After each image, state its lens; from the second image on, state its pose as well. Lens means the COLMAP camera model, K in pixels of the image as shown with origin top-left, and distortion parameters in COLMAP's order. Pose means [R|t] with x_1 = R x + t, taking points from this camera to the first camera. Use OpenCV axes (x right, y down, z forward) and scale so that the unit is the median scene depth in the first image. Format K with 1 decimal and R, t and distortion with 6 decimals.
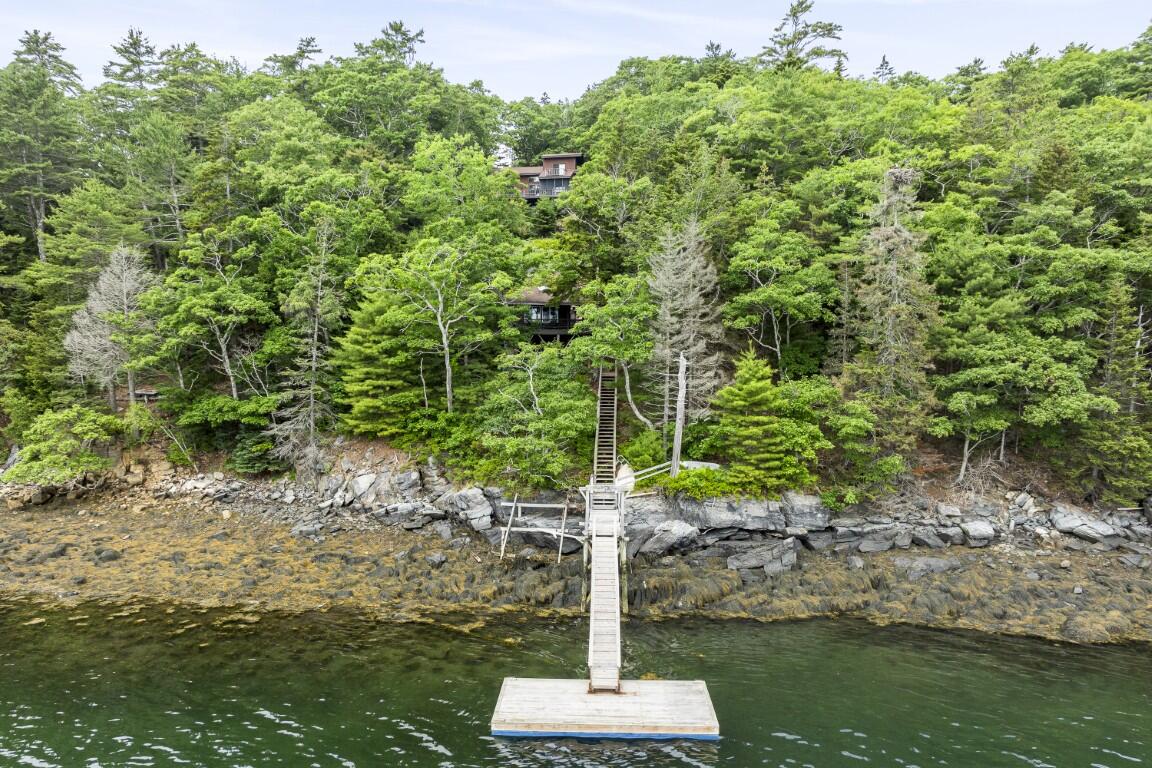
lens RADIAL K [[851.0, 0, 603.6], [0, 851.0, 432.9], [0, 0, 1]] dist [-0.014677, 0.014162]
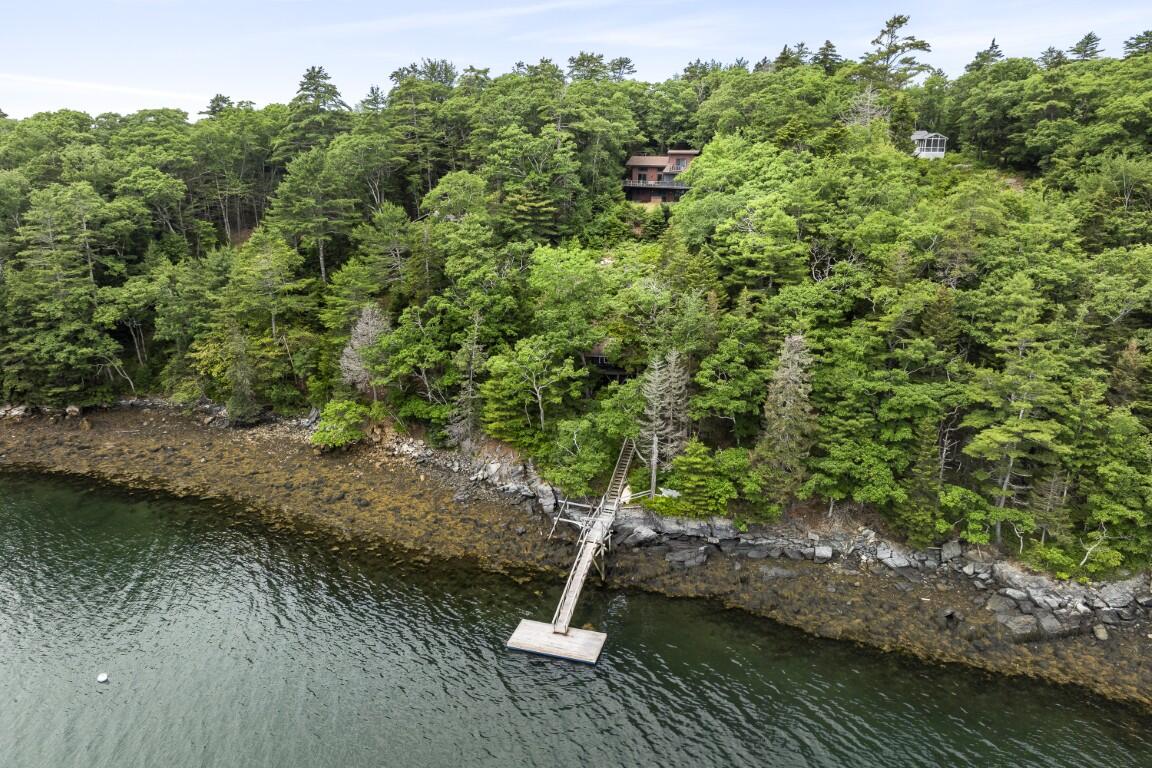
lens RADIAL K [[851.0, 0, 581.8], [0, 851.0, 387.5], [0, 0, 1]] dist [-0.014677, 0.014162]
pose [[0.961572, 0.083572, -0.261524, 0.371835], [-0.036469, 0.982985, 0.180029, -0.470136], [0.272120, -0.163573, 0.948259, -0.649301]]
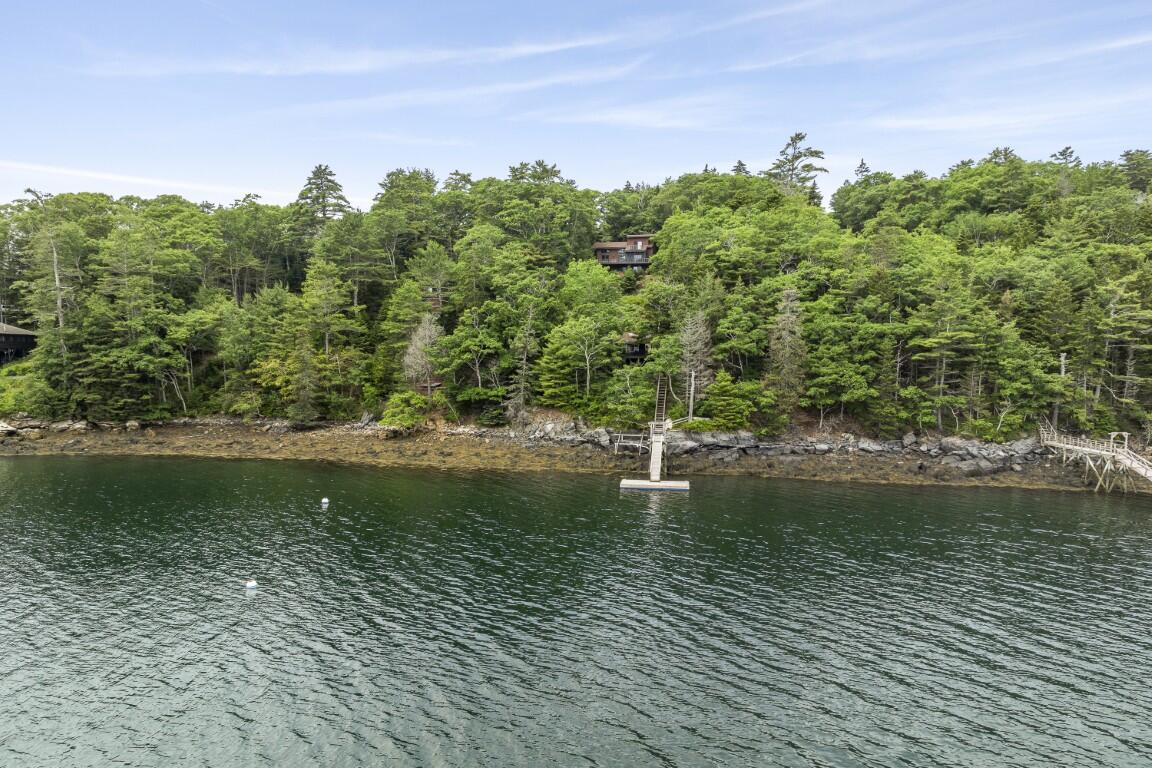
lens RADIAL K [[851.0, 0, 603.4], [0, 851.0, 443.3], [0, 0, 1]] dist [-0.014677, 0.014162]
pose [[0.996500, 0.013958, -0.082421, 0.039756], [-0.013024, 0.999845, 0.011863, 0.078430], [0.082574, -0.010748, 0.996527, -1.269079]]
